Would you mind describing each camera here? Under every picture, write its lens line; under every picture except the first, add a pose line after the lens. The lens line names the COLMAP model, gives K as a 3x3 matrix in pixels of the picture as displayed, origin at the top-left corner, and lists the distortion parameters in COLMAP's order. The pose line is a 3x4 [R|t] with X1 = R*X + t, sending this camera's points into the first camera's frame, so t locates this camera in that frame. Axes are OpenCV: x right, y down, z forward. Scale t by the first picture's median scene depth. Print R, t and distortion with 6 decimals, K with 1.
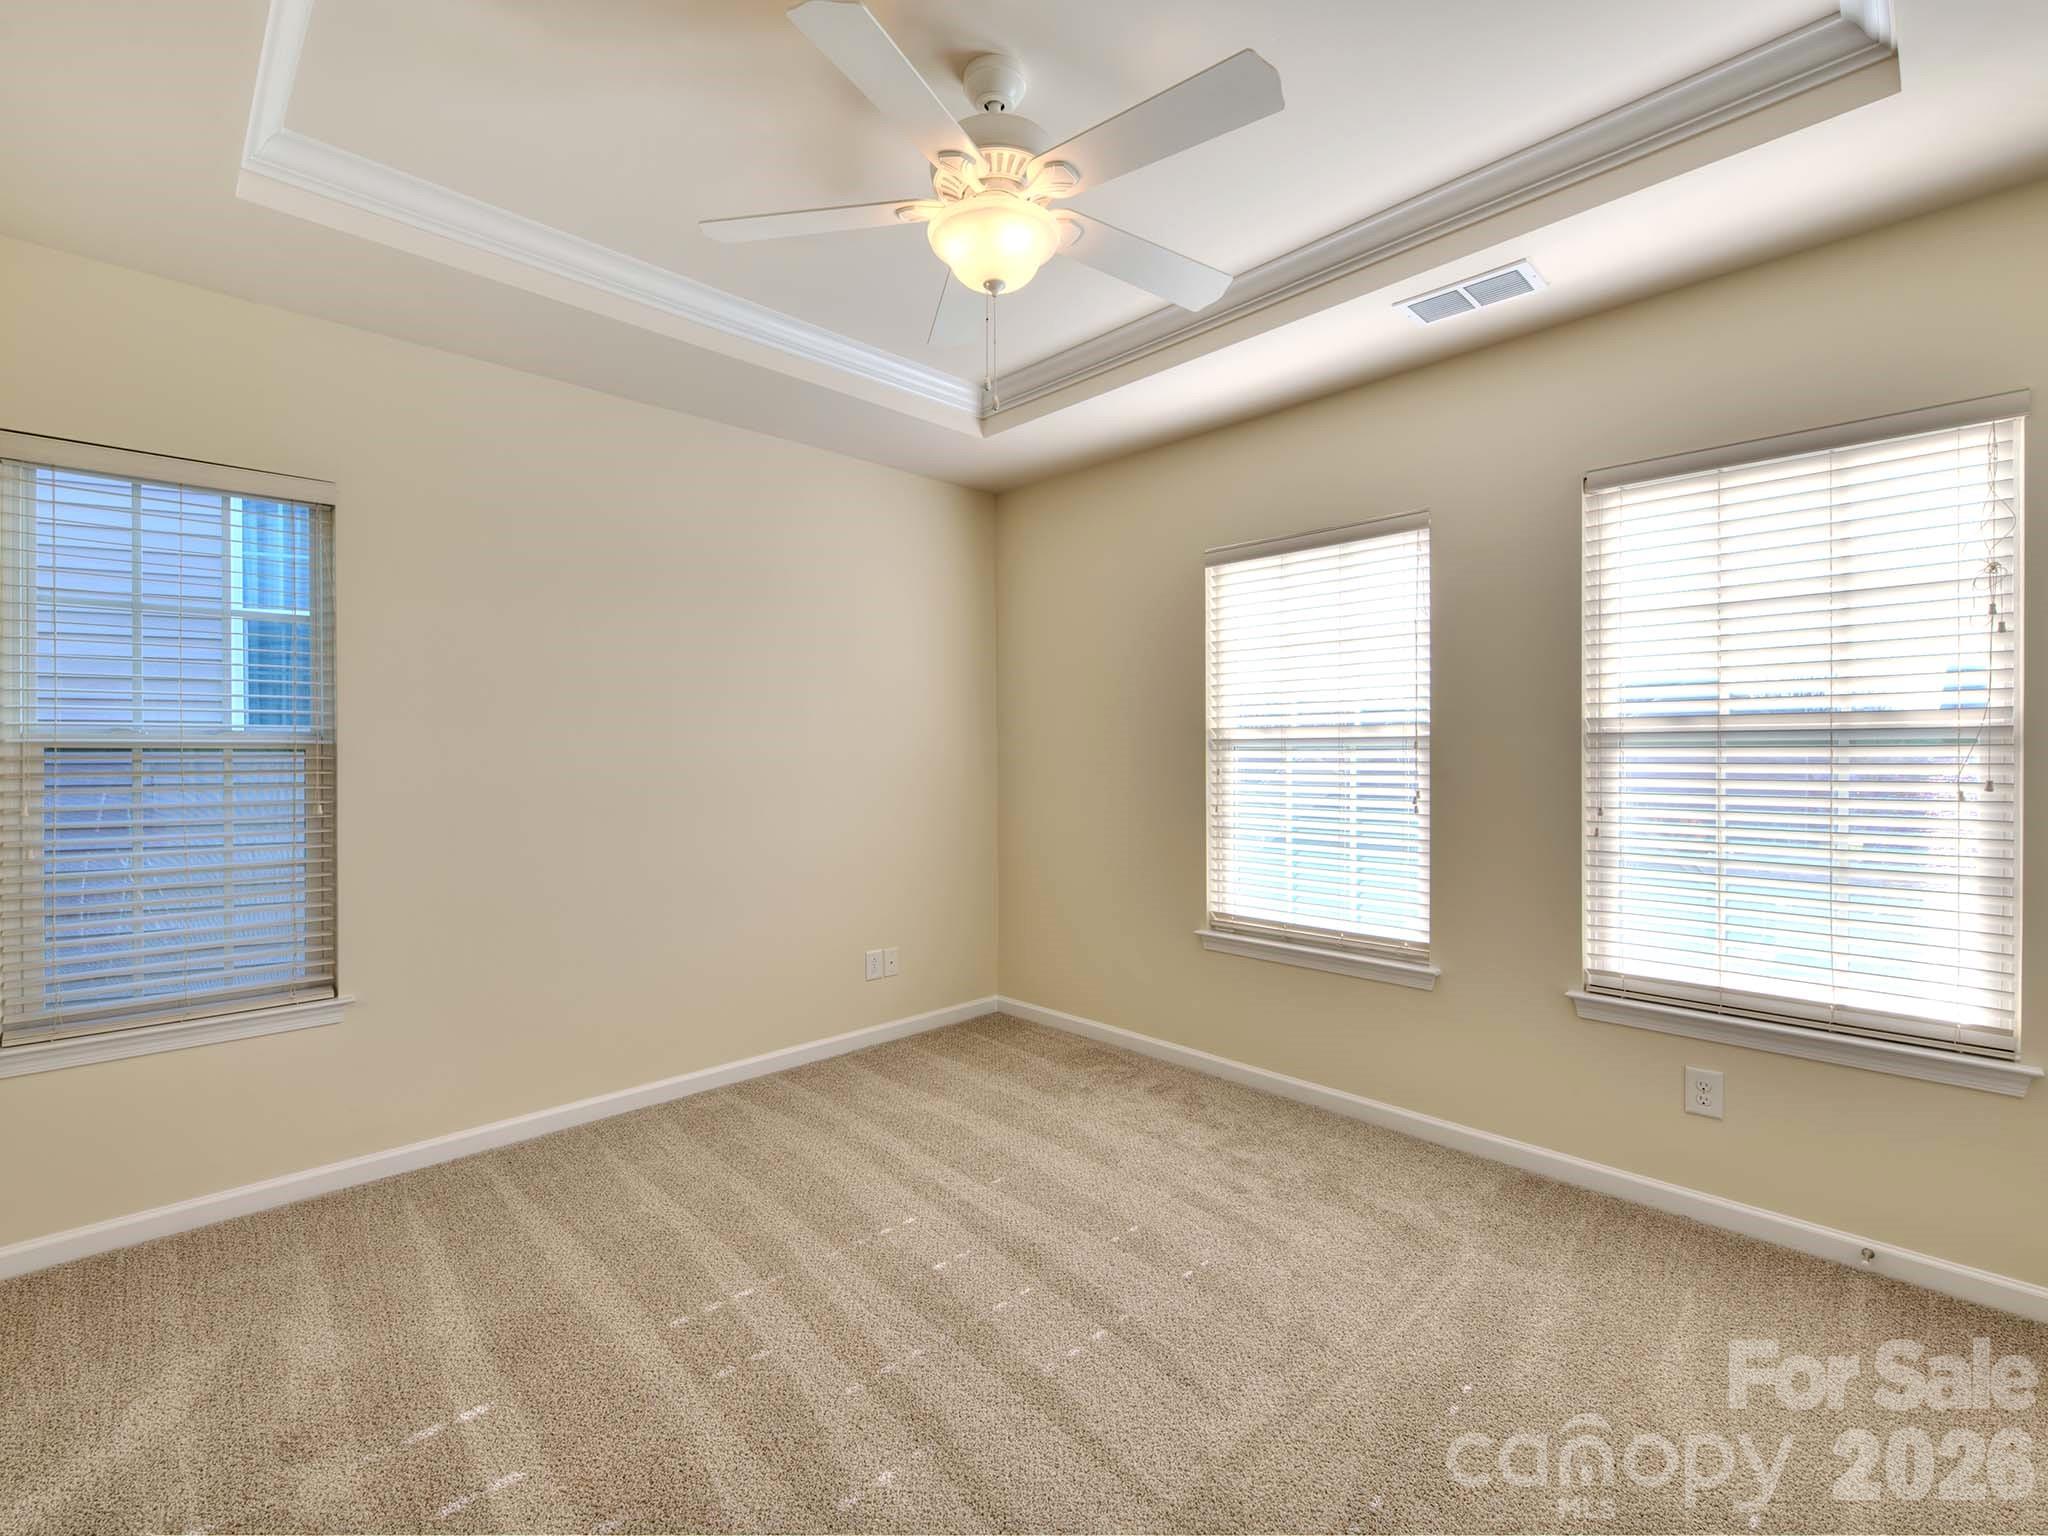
lens RADIAL K [[907.4, 0, 1008.2], [0, 907.4, 769.8], [0, 0, 1]] dist [0.003153, -0.003901]
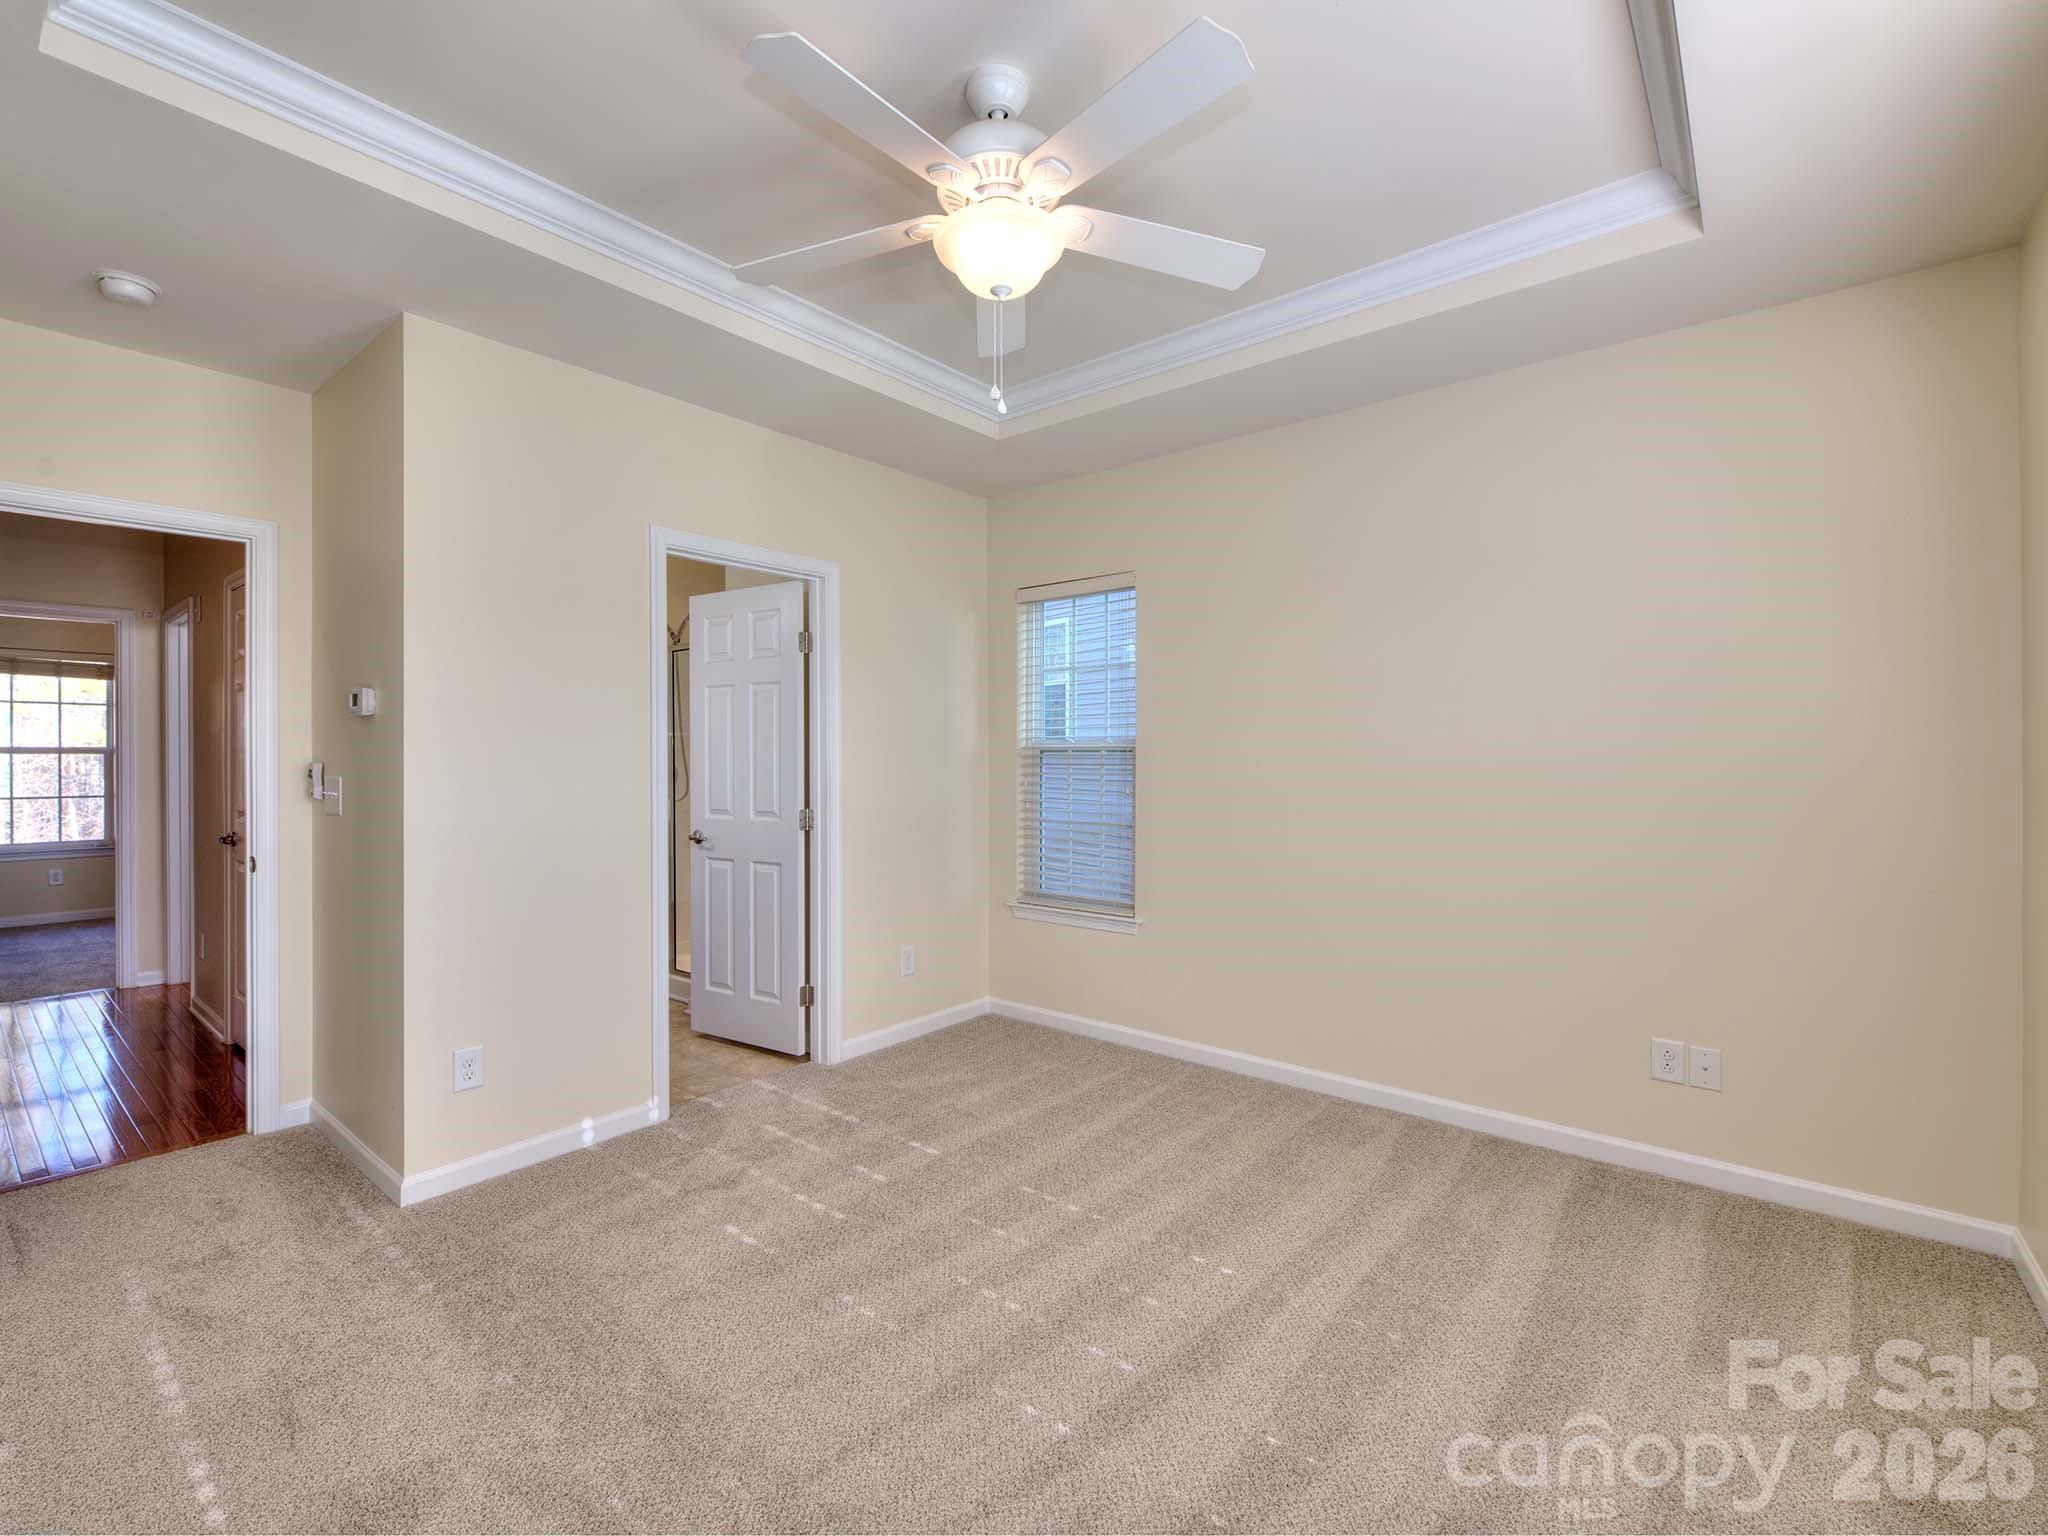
lens RADIAL K [[907.4, 0, 1015.2], [0, 907.4, 755.0], [0, 0, 1]] dist [0.003153, -0.003901]
pose [[0.102209, 0.004786, -0.994751, 0.672463], [-0.012819, 0.999912, 0.003493, -0.016218], [0.994680, 0.012395, 0.102262, 0.609313]]
